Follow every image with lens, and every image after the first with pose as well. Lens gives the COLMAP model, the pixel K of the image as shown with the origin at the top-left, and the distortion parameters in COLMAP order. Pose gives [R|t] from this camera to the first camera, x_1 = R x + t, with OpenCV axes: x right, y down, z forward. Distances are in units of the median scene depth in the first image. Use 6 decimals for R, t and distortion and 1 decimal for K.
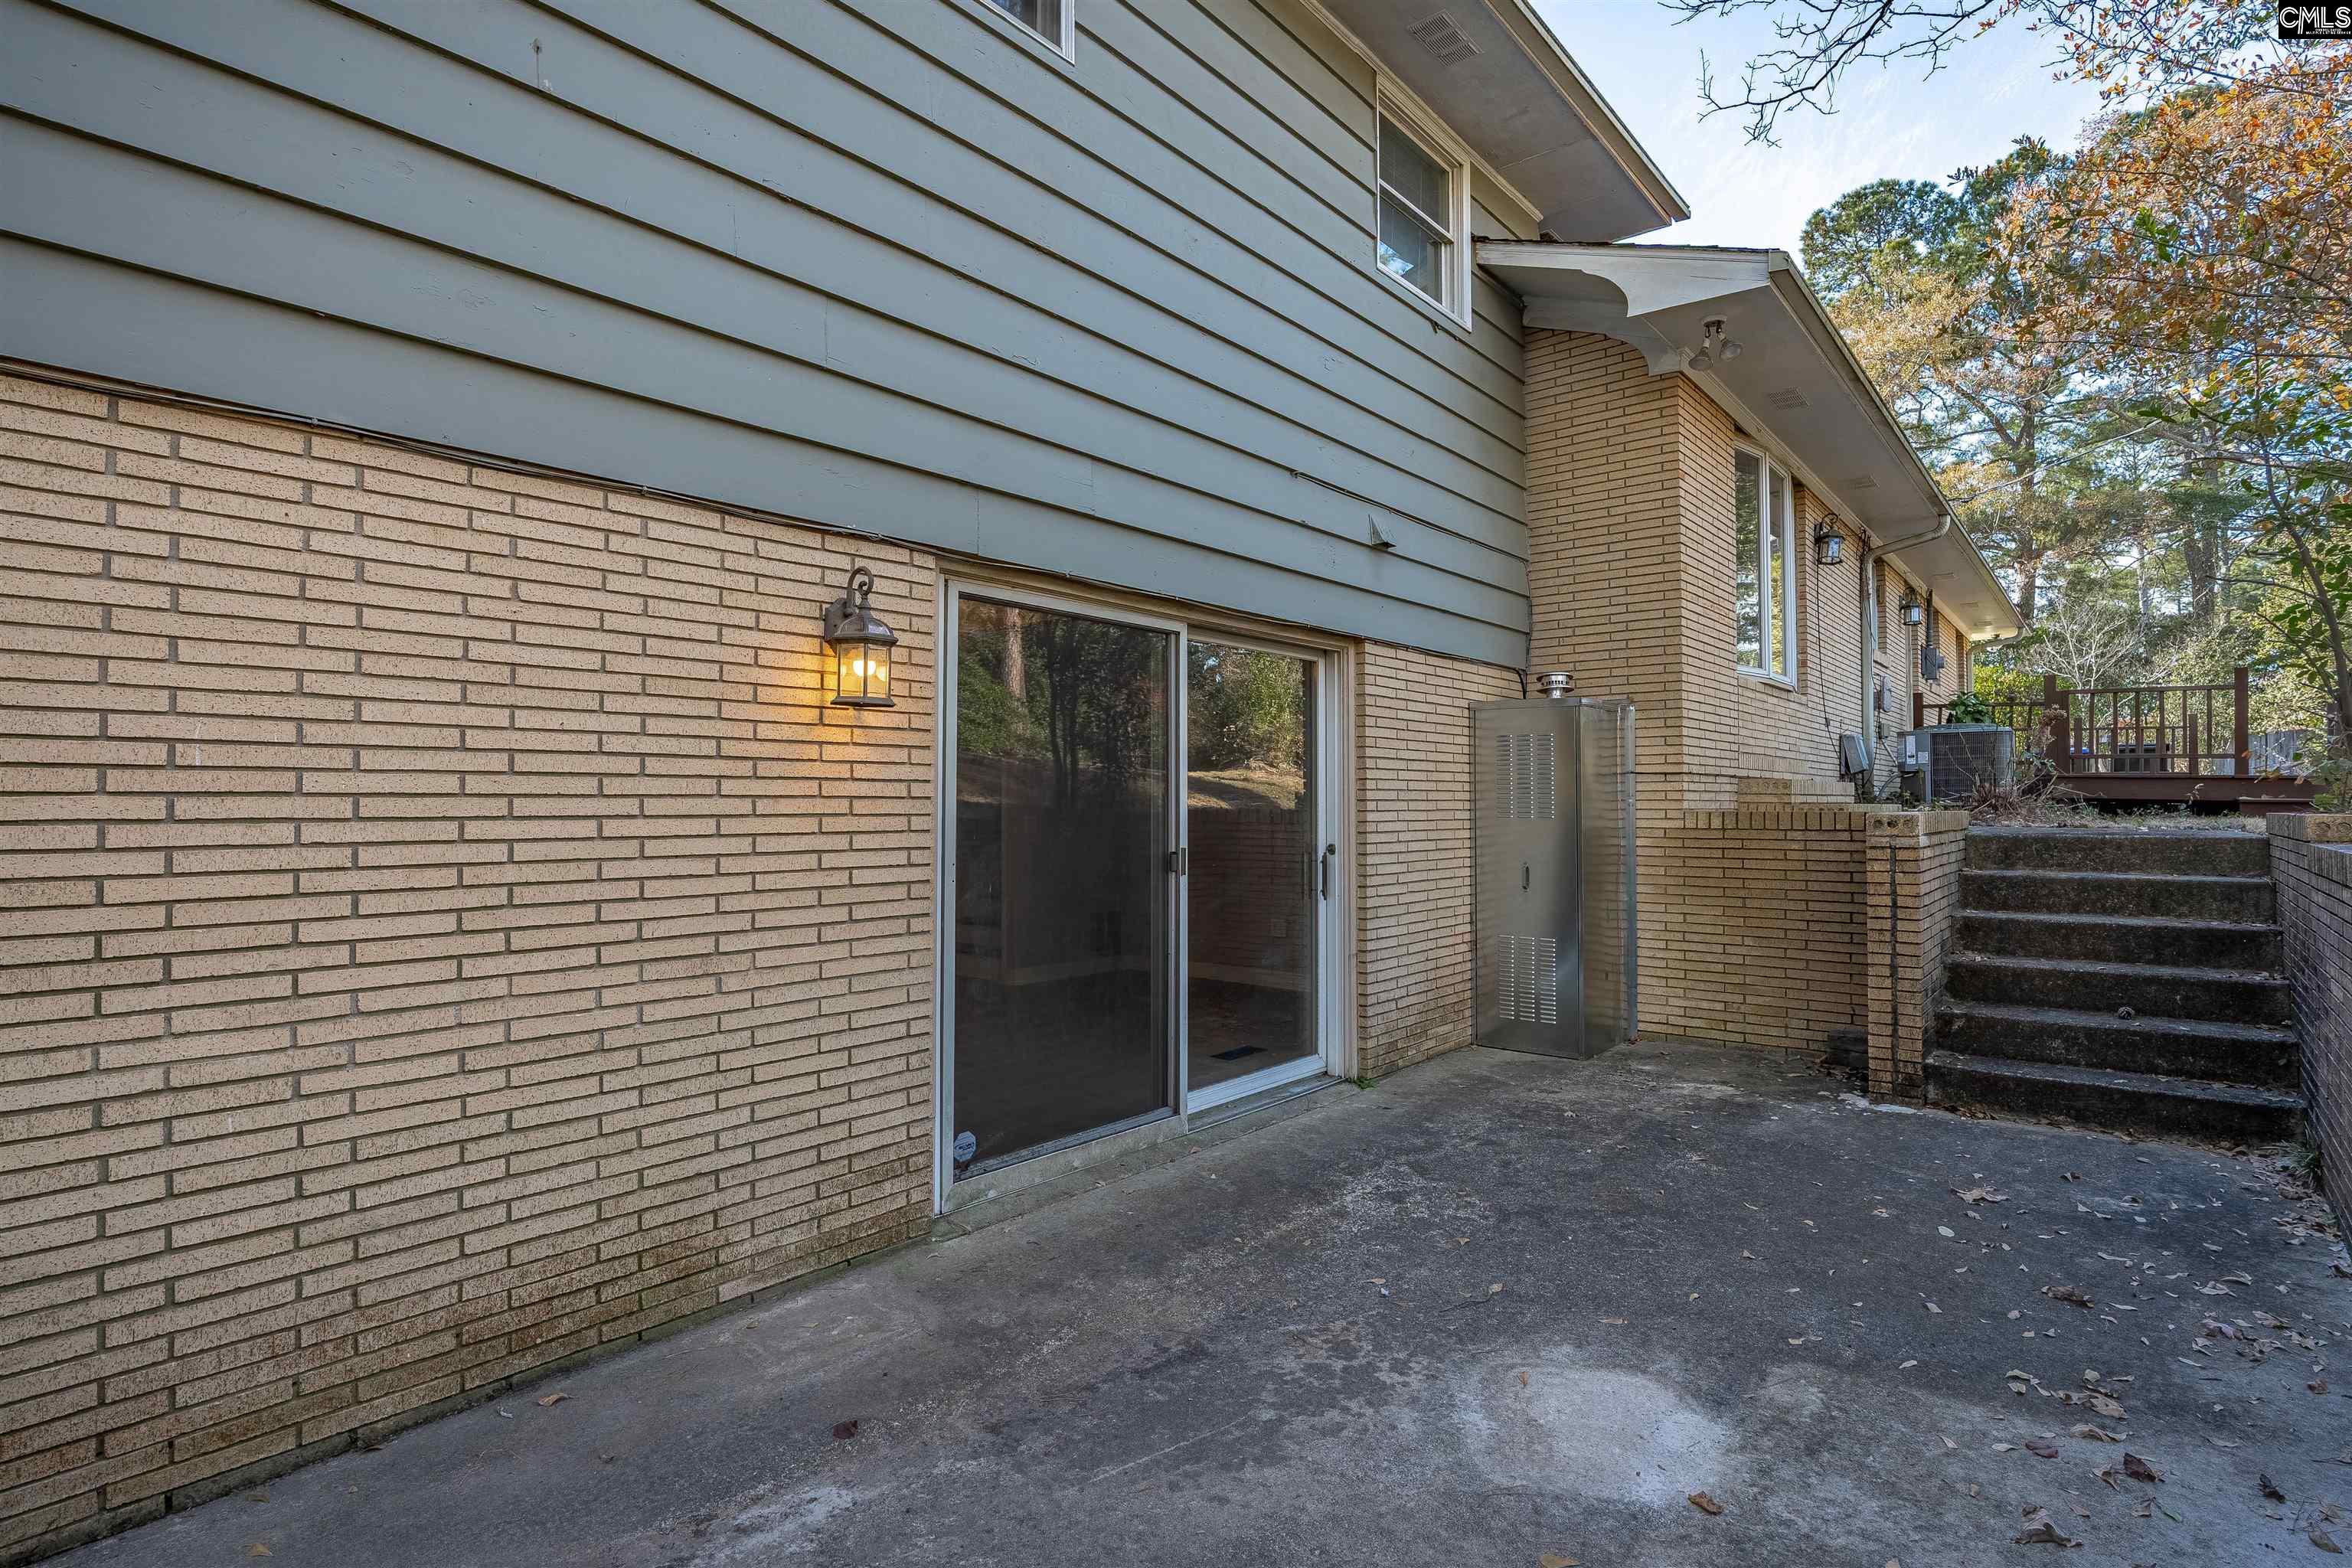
lens RADIAL K [[1149.2, 0, 1184.3], [0, 1149.2, 786.8], [0, 0, 1]] dist [-0.057507, 0.022413]
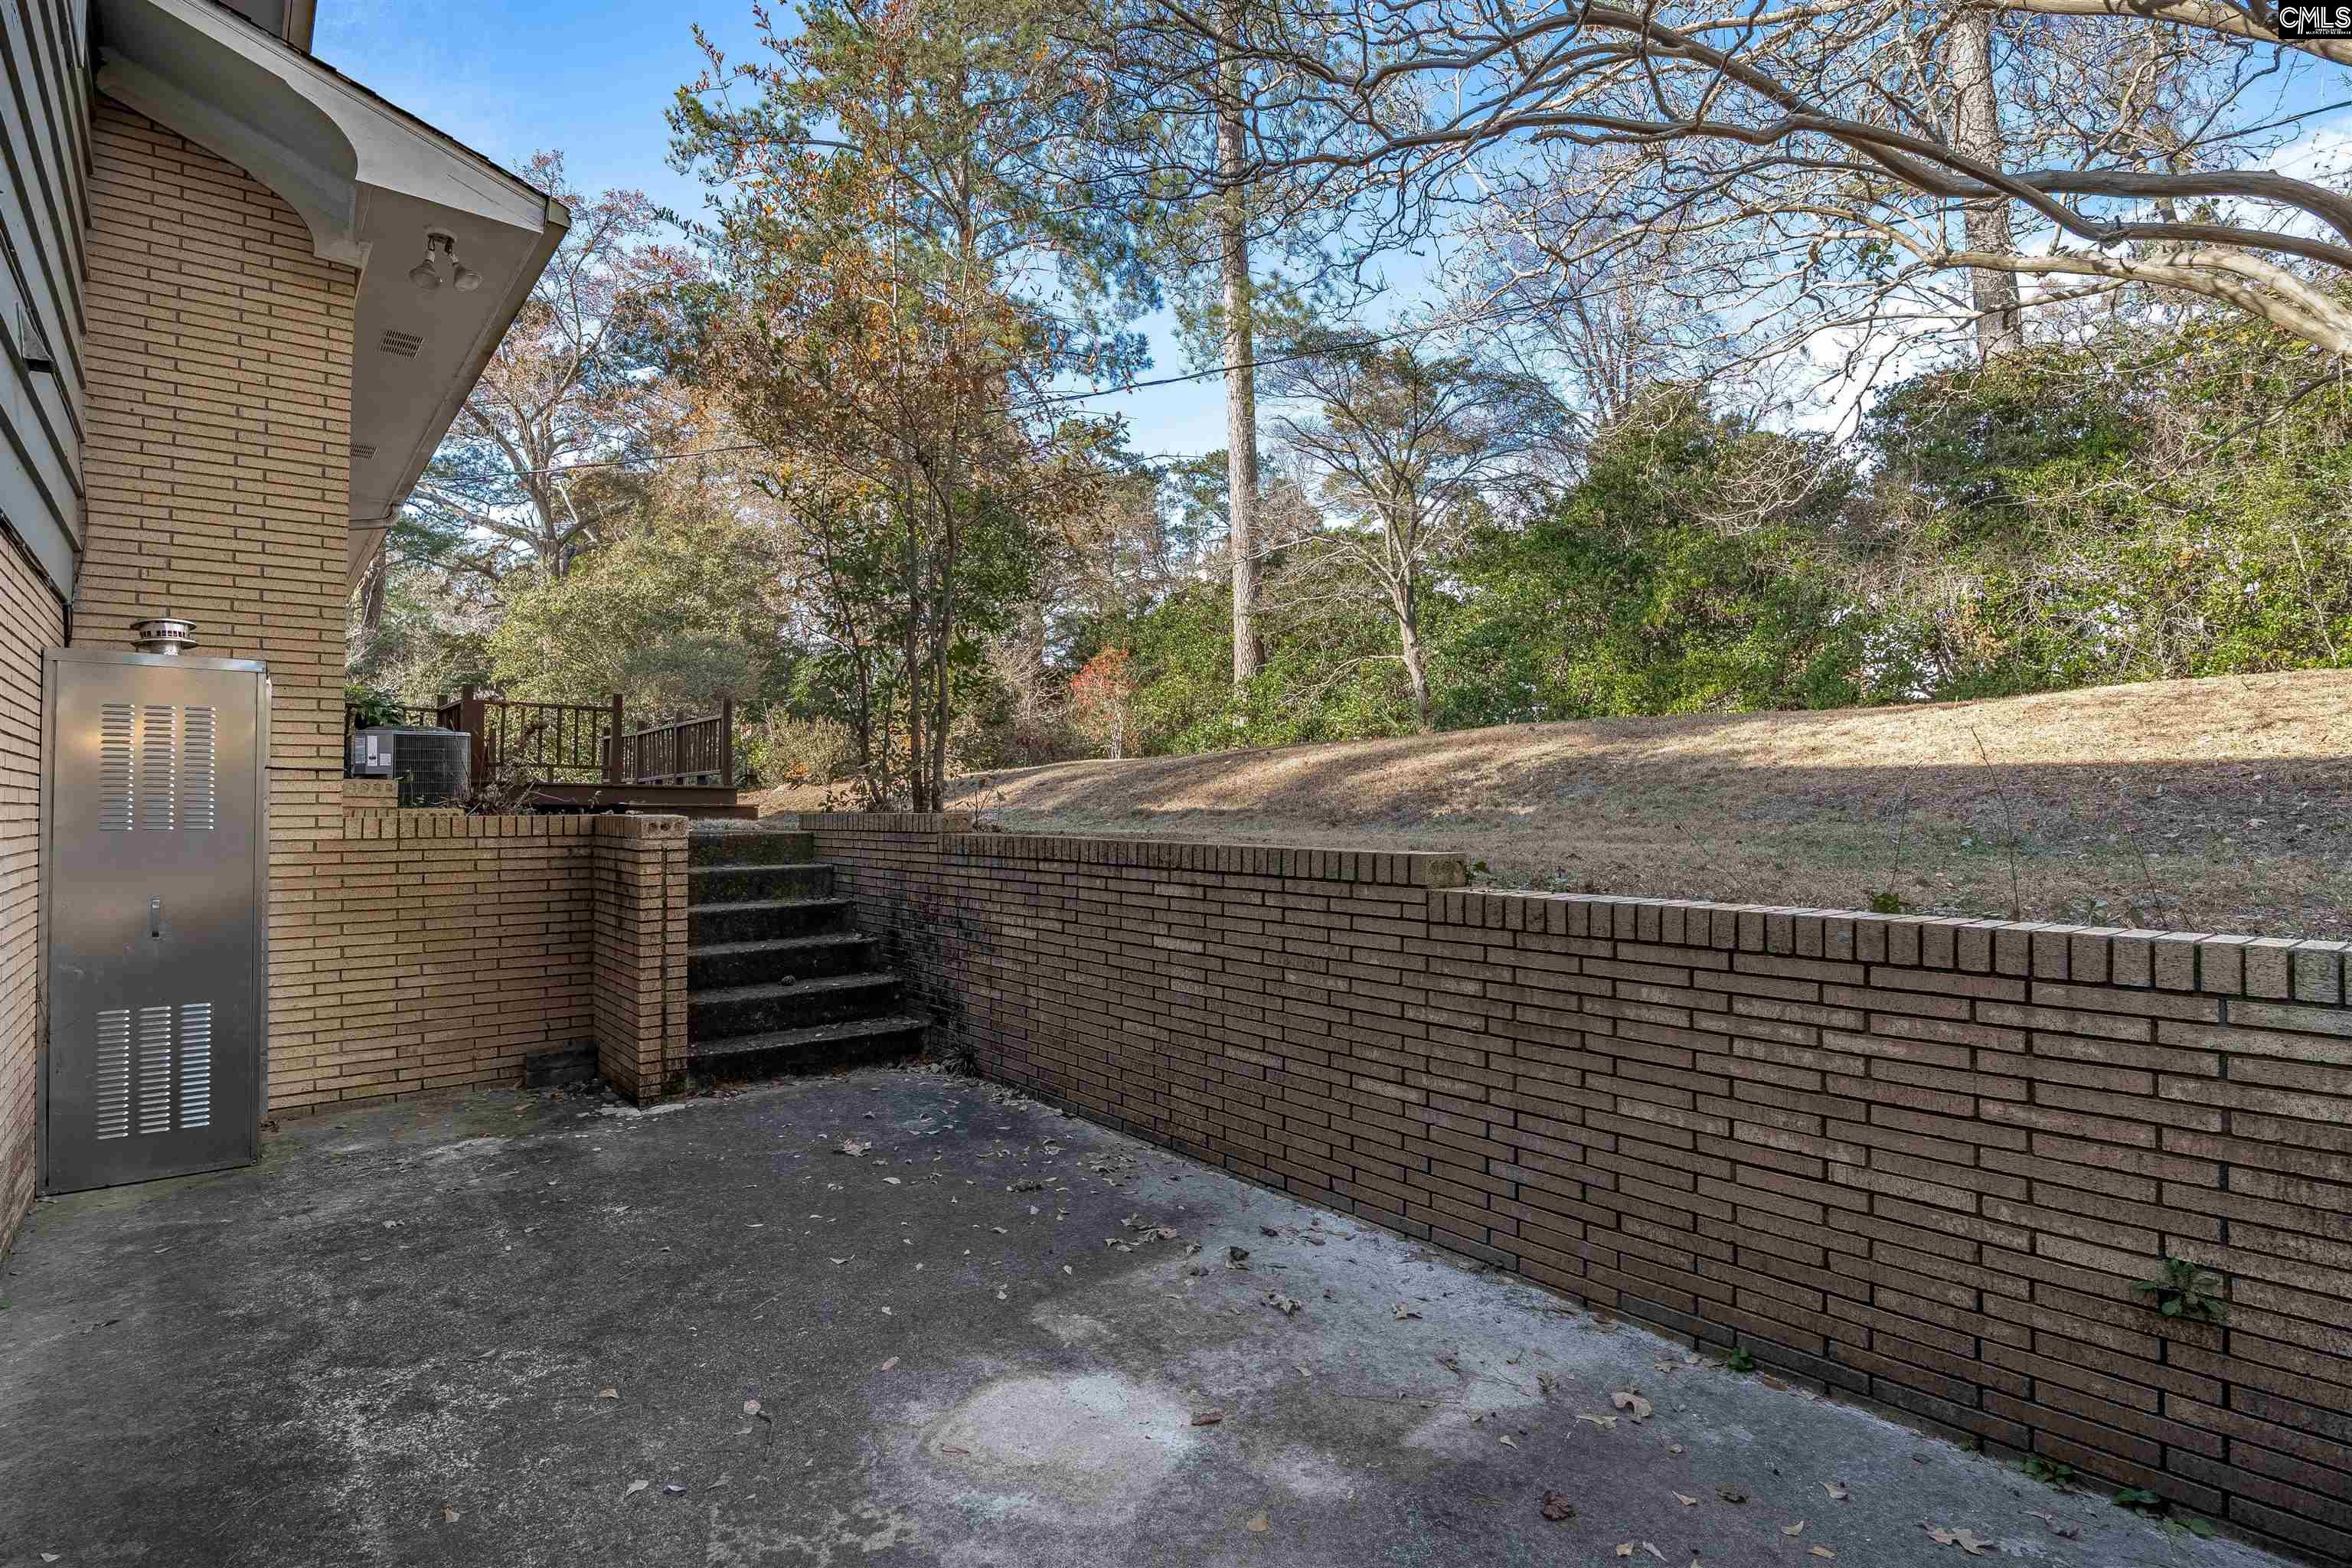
lens RADIAL K [[1165.0, 0, 1176.0], [0, 1165.0, 784.0], [0, 0, 1]] dist [-0.047972, 0.015948]
pose [[0.186886, 0.015230, 0.982264, -0.350458], [-0.007531, 0.999873, -0.014070, 0.006564], [-0.982353, -0.004768, 0.186977, 0.410060]]
